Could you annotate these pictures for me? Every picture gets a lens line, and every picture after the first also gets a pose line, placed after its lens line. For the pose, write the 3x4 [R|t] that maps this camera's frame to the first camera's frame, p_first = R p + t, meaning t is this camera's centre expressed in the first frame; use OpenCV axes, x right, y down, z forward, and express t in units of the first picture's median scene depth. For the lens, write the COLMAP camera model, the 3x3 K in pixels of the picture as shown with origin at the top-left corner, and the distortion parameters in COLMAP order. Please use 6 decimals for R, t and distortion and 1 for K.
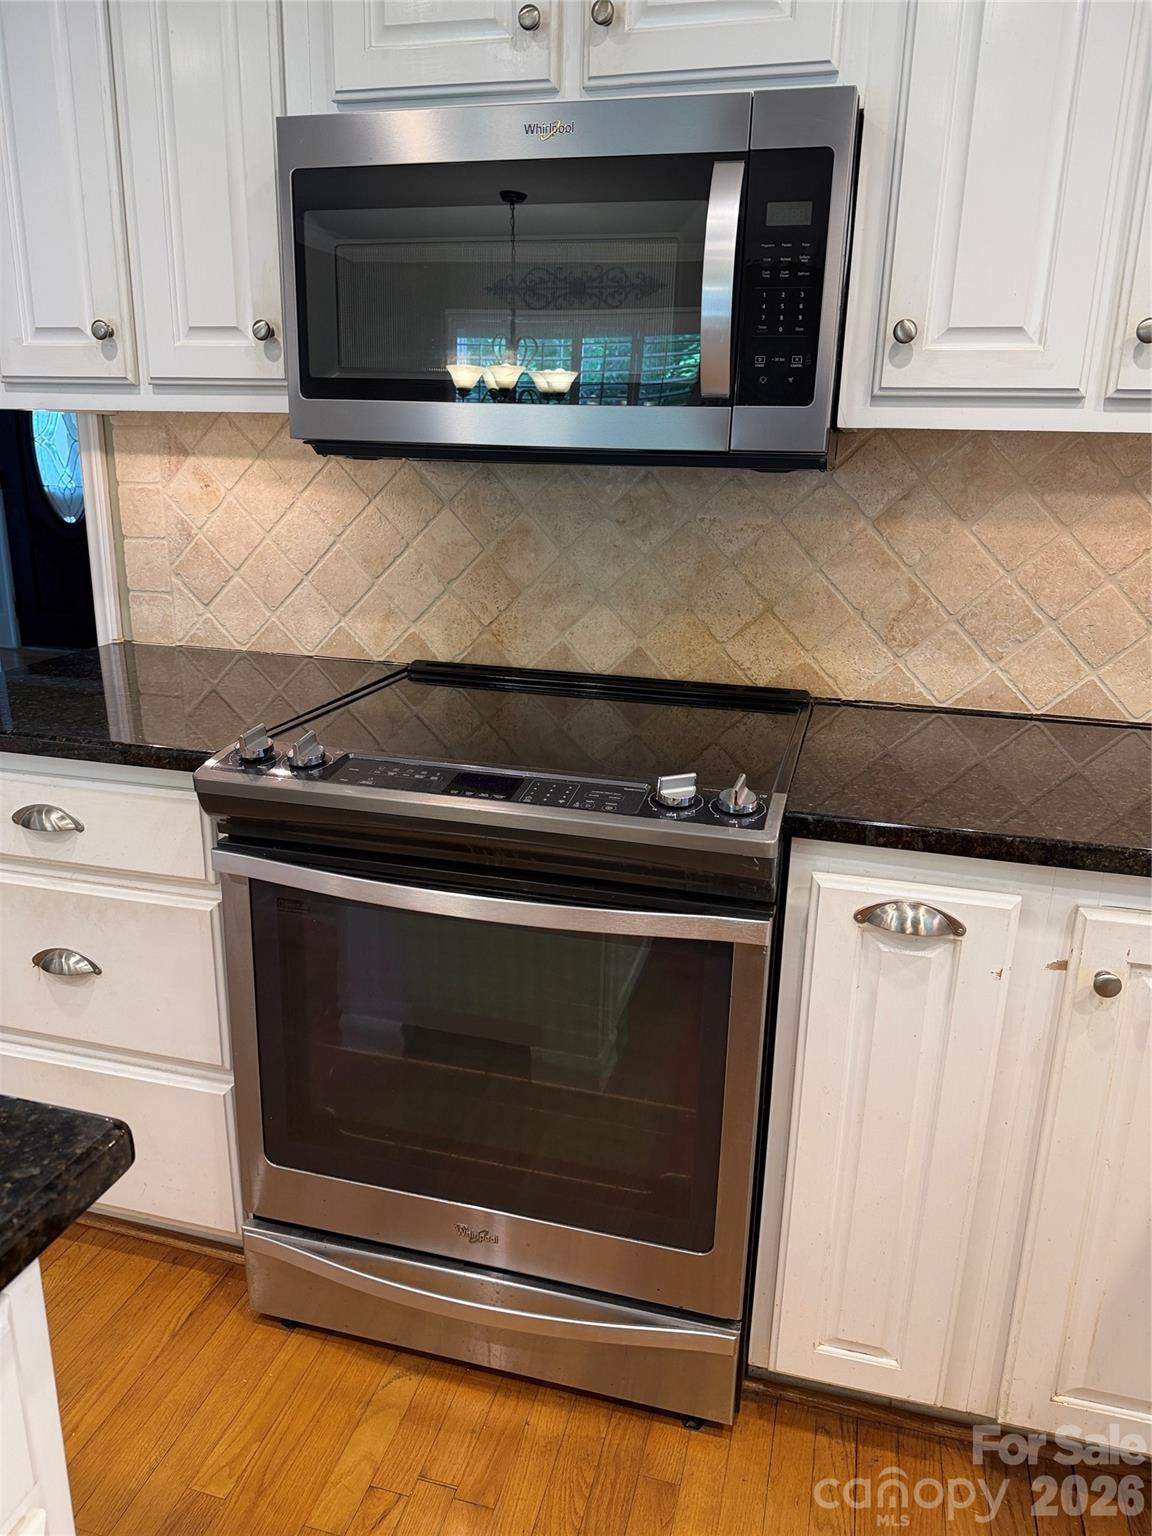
lens RADIAL K [[1071.9, 0, 589.7], [0, 1071.9, 767.9], [0, 0, 1]] dist [0.062630, -0.025543]
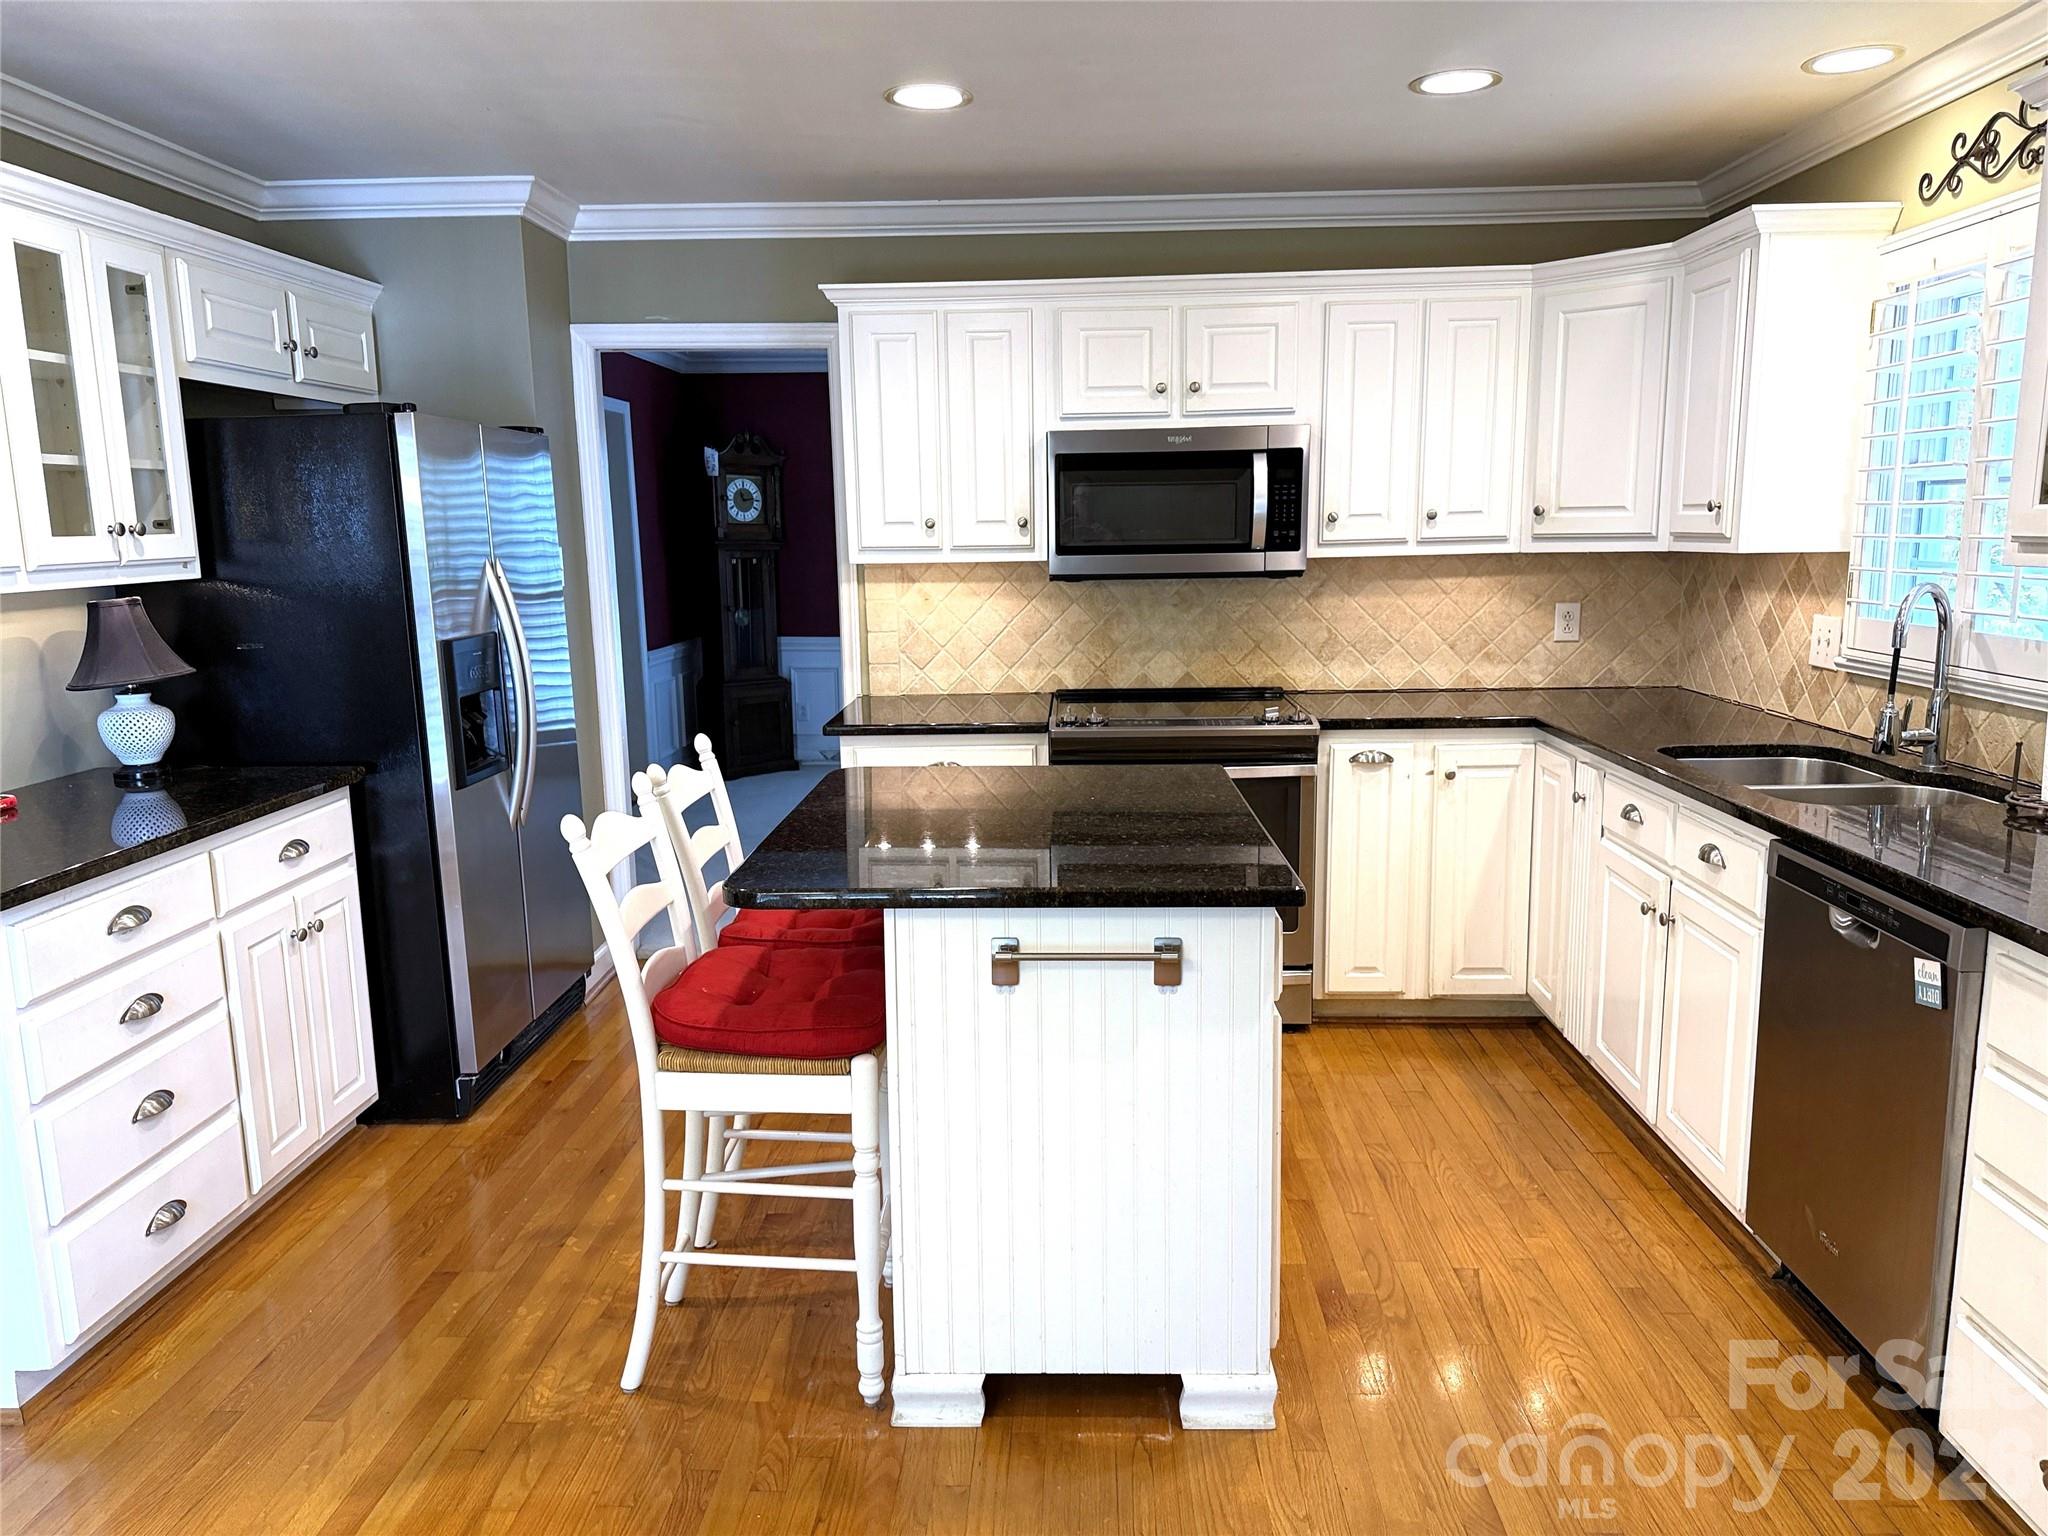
lens RADIAL K [[1429.1, 0, 1009.9], [0, 1429.1, 769.3], [0, 0, 1]] dist [0.062630, -0.025543]
pose [[0.976082, -0.073582, 0.204572, -0.810342], [0.098594, 0.988474, -0.114883, 0.322018], [-0.193761, 0.132305, 0.972086, -1.374532]]
